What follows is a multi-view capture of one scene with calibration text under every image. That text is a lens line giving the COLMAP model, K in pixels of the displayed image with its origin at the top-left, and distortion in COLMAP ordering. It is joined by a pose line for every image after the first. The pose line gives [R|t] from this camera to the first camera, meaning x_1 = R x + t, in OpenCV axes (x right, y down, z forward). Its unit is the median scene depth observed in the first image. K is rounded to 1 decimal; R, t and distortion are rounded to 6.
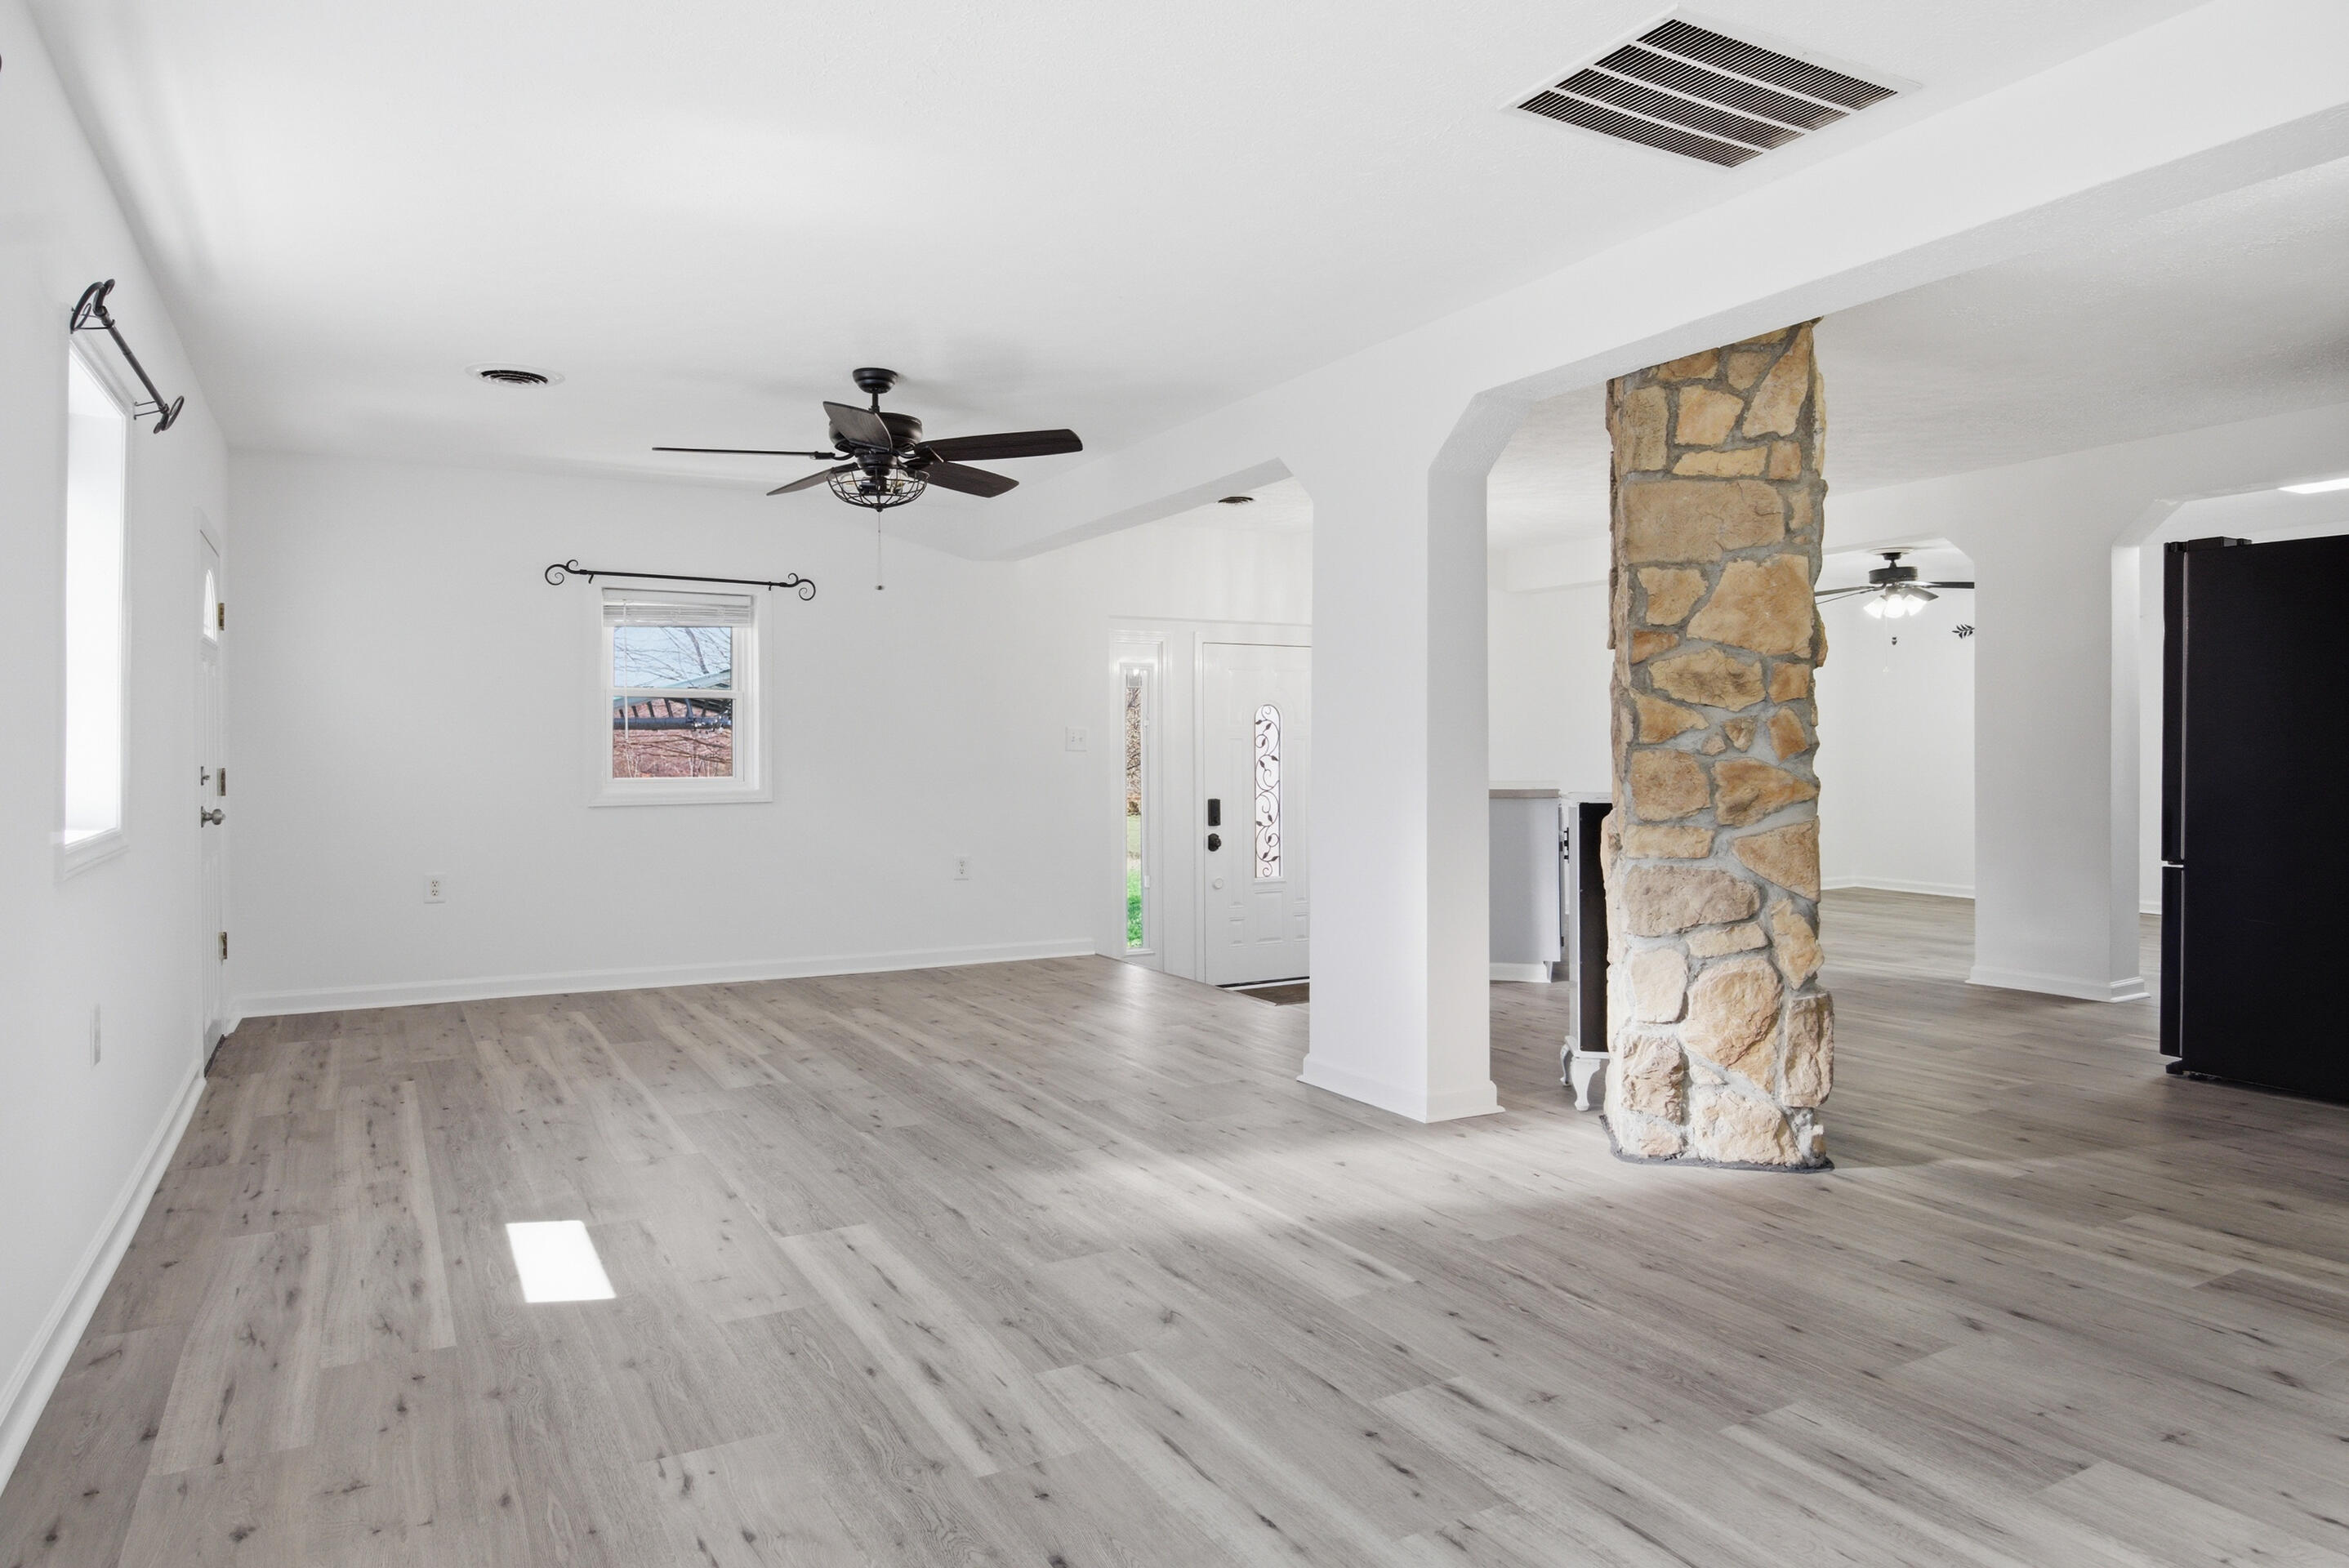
lens RADIAL K [[1428.8, 0, 1123.8], [0, 1428.8, 736.8], [0, 0, 1]] dist [-0.004969, -0.006141]
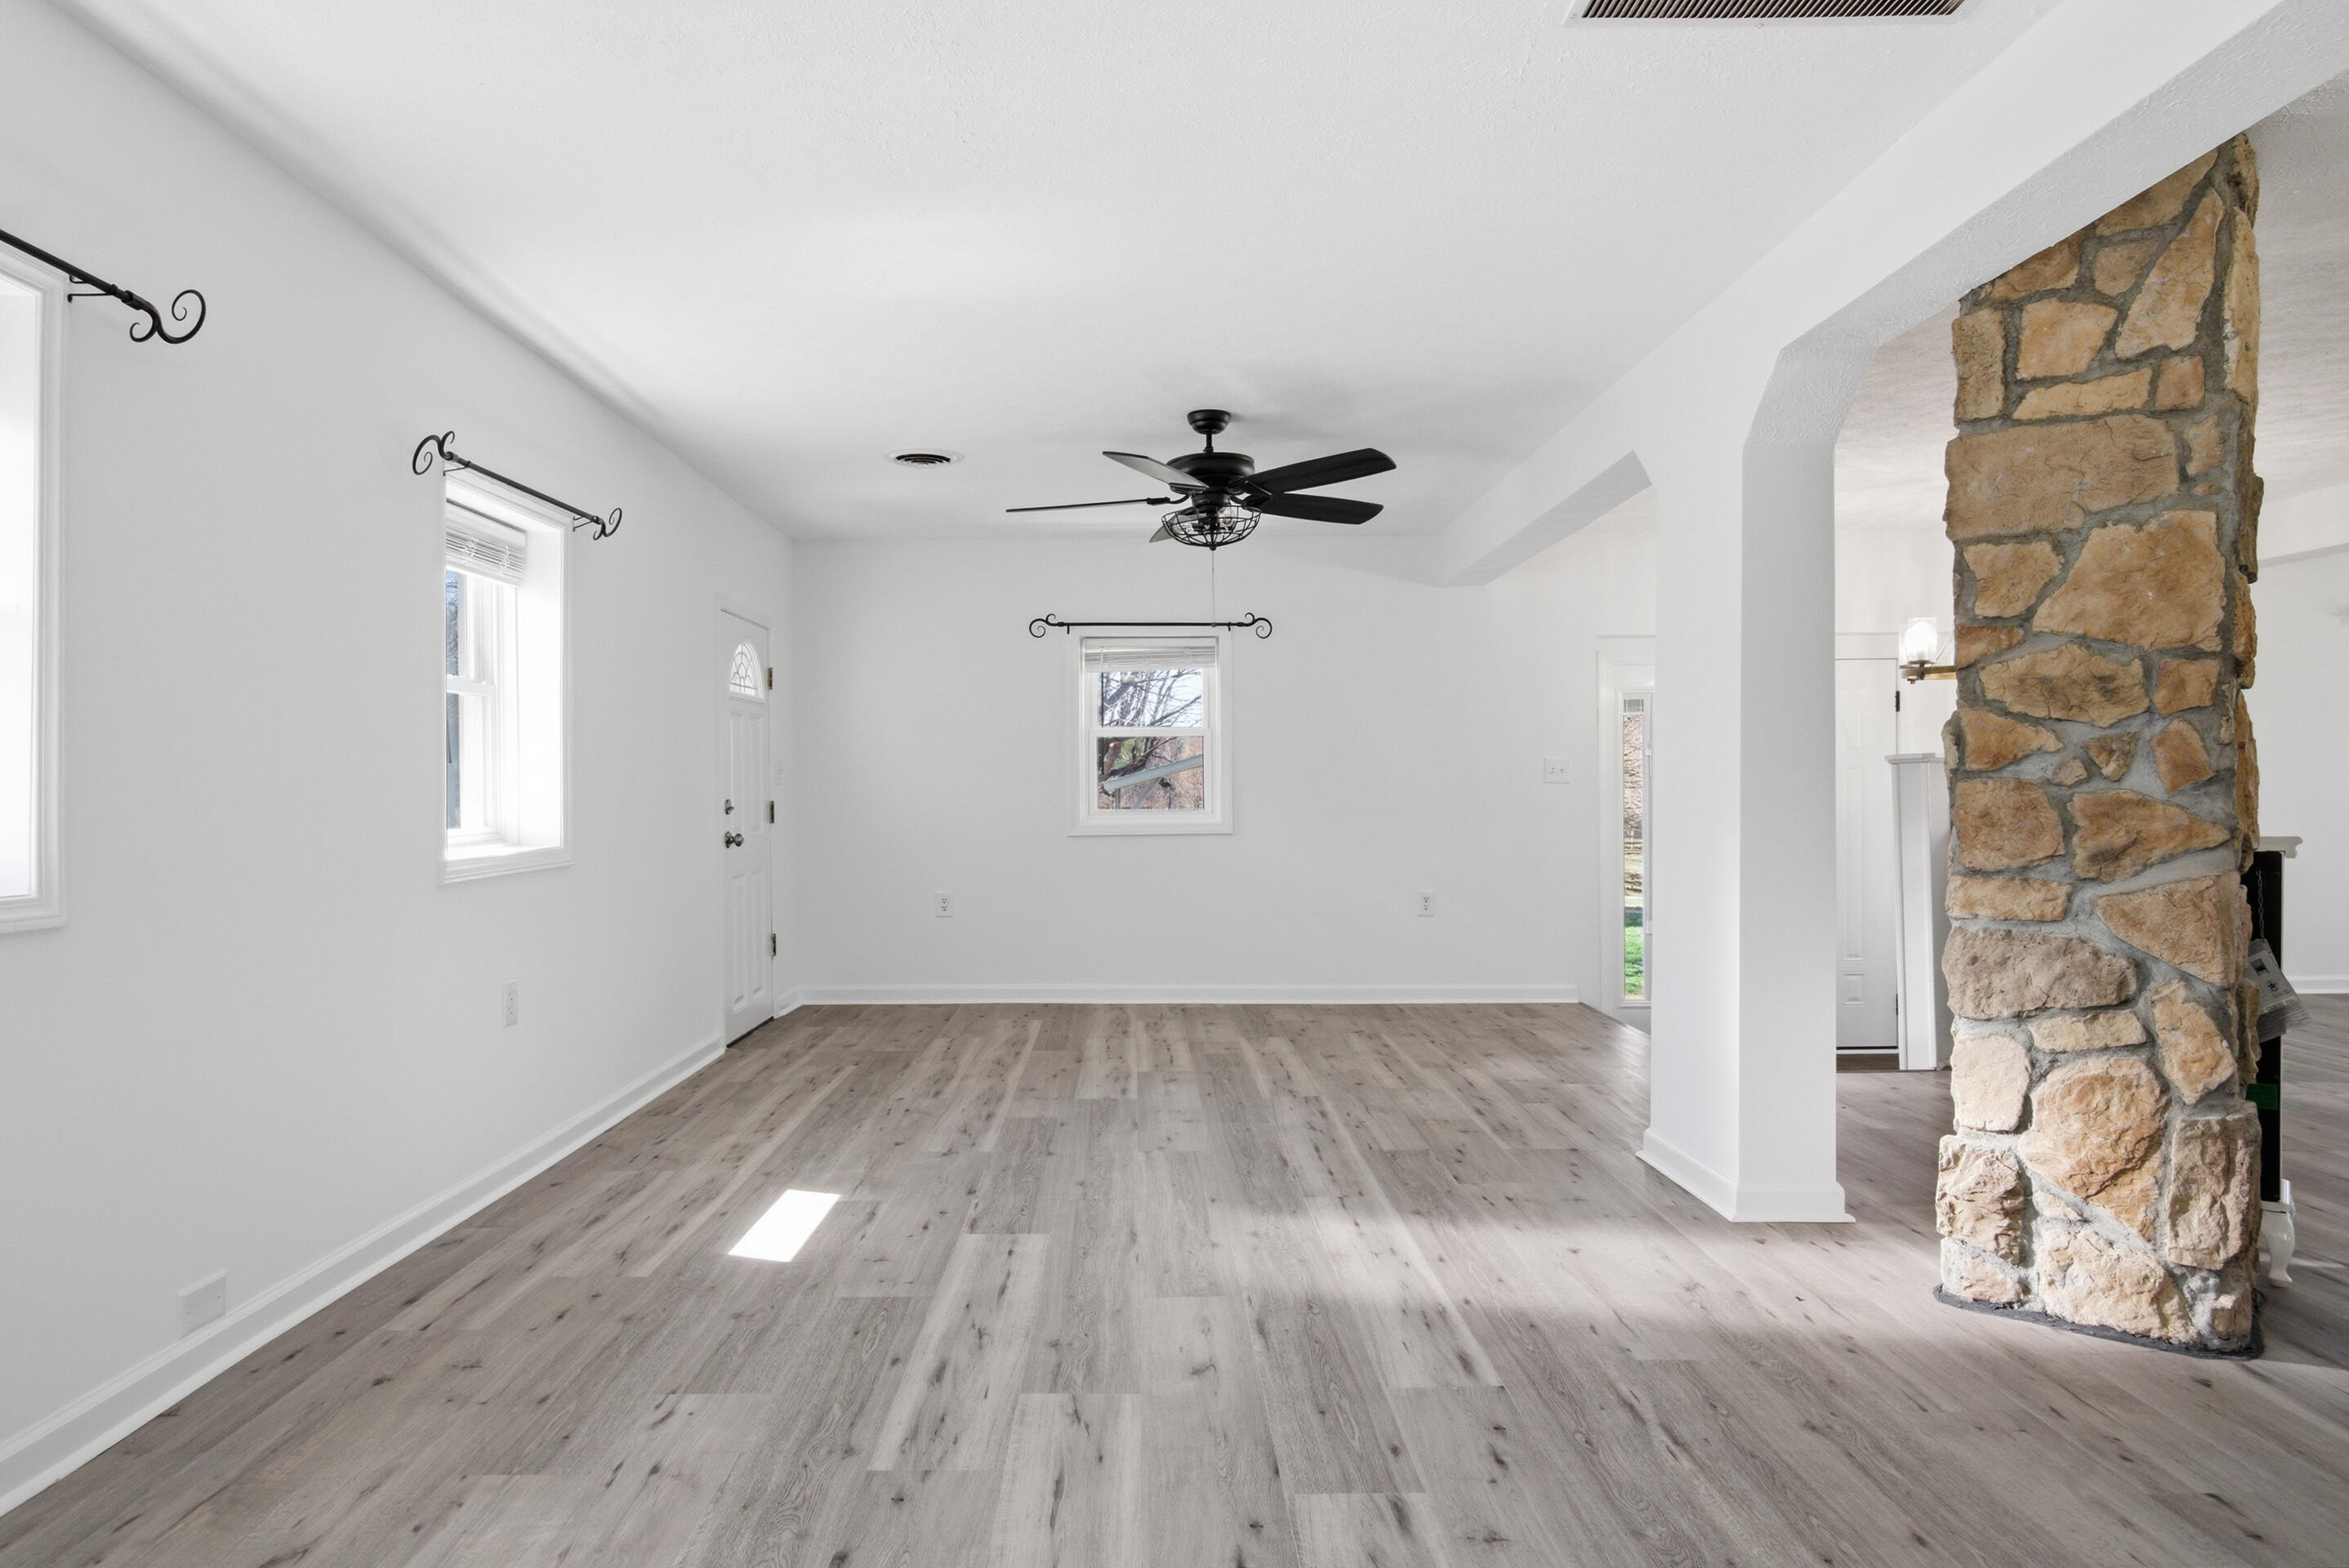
lens RADIAL K [[1428.8, 0, 1166.6], [0, 1428.8, 785.7], [0, 0, 1]] dist [-0.004969, -0.006141]
pose [[0.876422, -0.004047, -0.481527, 0.358305], [0.009098, 0.999925, 0.008156, 0.002360], [0.481458, -0.011529, 0.876393, 0.108743]]
